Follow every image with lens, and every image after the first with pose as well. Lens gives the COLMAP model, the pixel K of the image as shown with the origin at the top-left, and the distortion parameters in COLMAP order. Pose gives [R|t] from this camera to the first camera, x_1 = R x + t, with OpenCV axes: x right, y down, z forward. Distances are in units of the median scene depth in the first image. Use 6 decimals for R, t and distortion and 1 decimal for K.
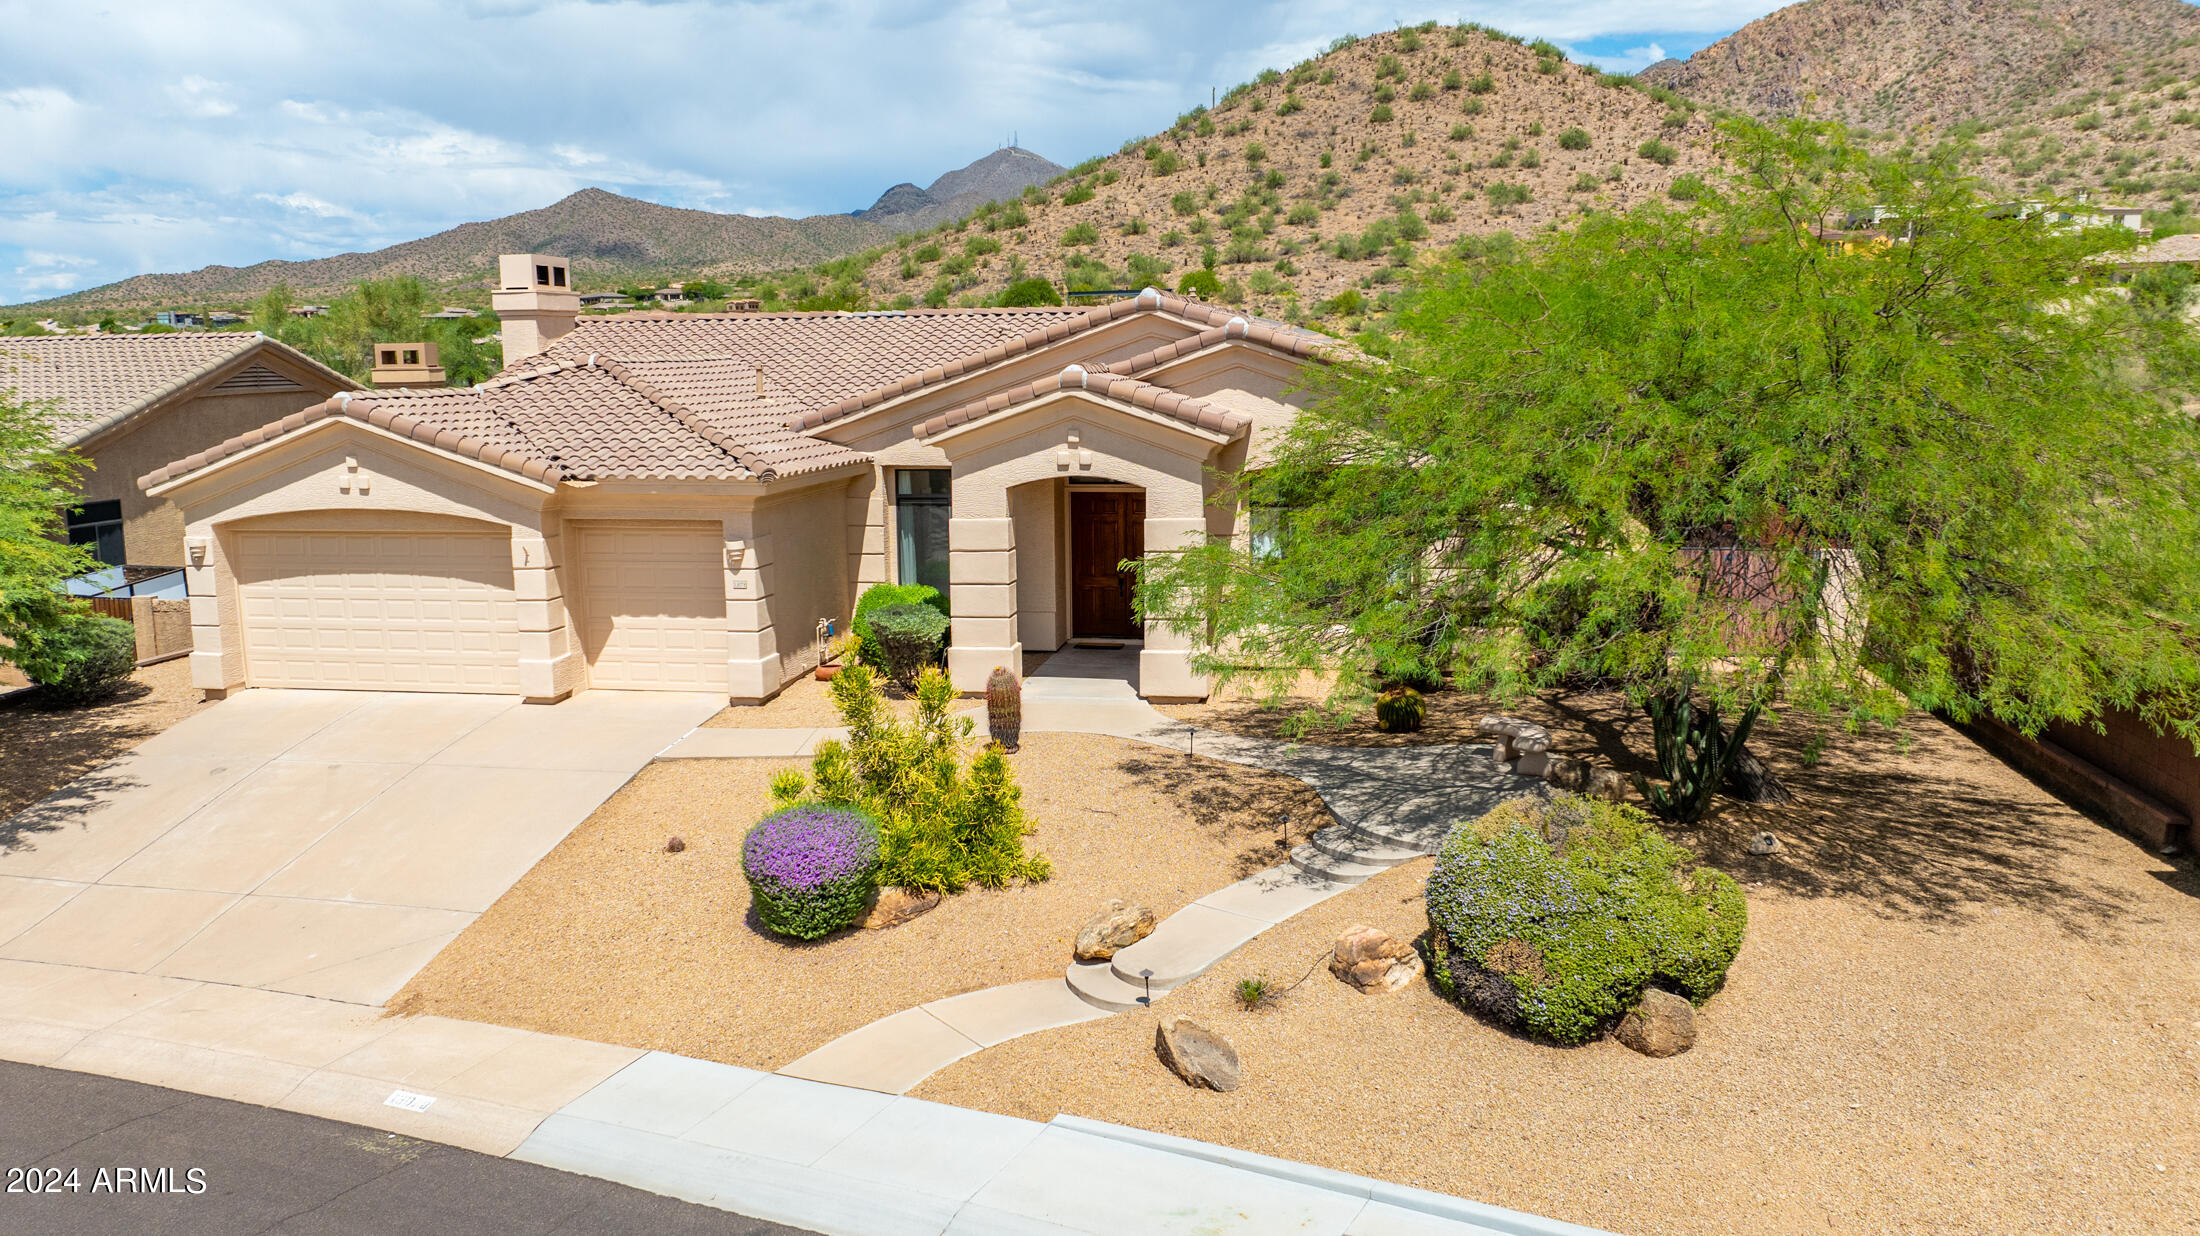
lens RADIAL K [[1717.5, 0, 1077.9], [0, 1717.5, 626.7], [0, 0, 1]] dist [-0.043885, 0.061725]
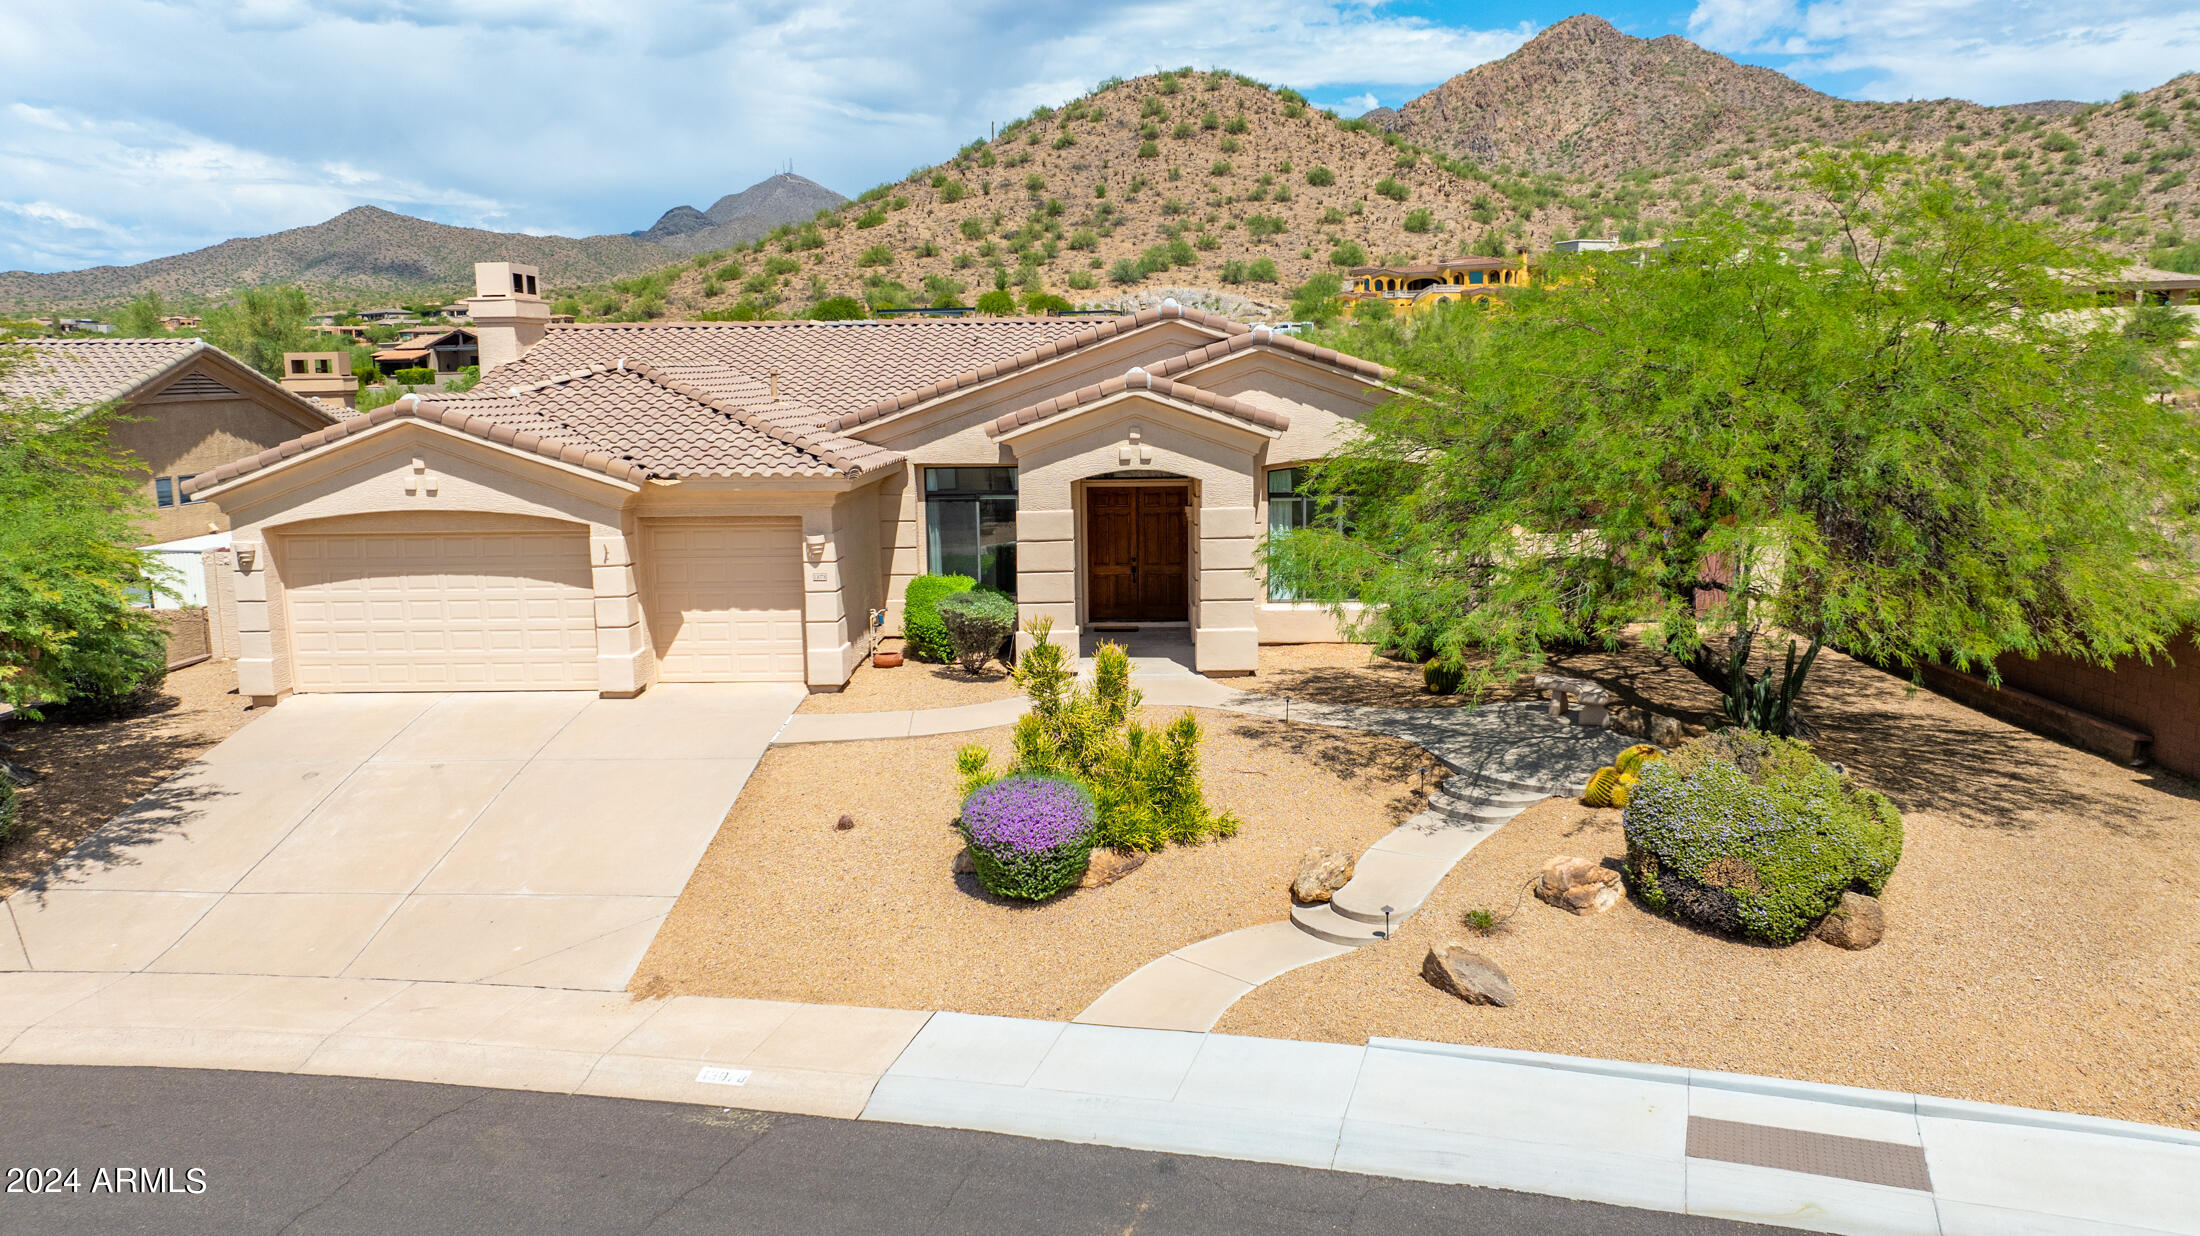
lens RADIAL K [[1599.8, 0, 1093.8], [0, 1599.8, 623.3], [0, 0, 1]] dist [-0.043610, 0.058678]
pose [[0.983772, -0.026846, 0.177404, -0.199184], [0.027166, 0.999631, 0.000626, 0.007291], [-0.177355, 0.004204, 0.984138, 0.011607]]
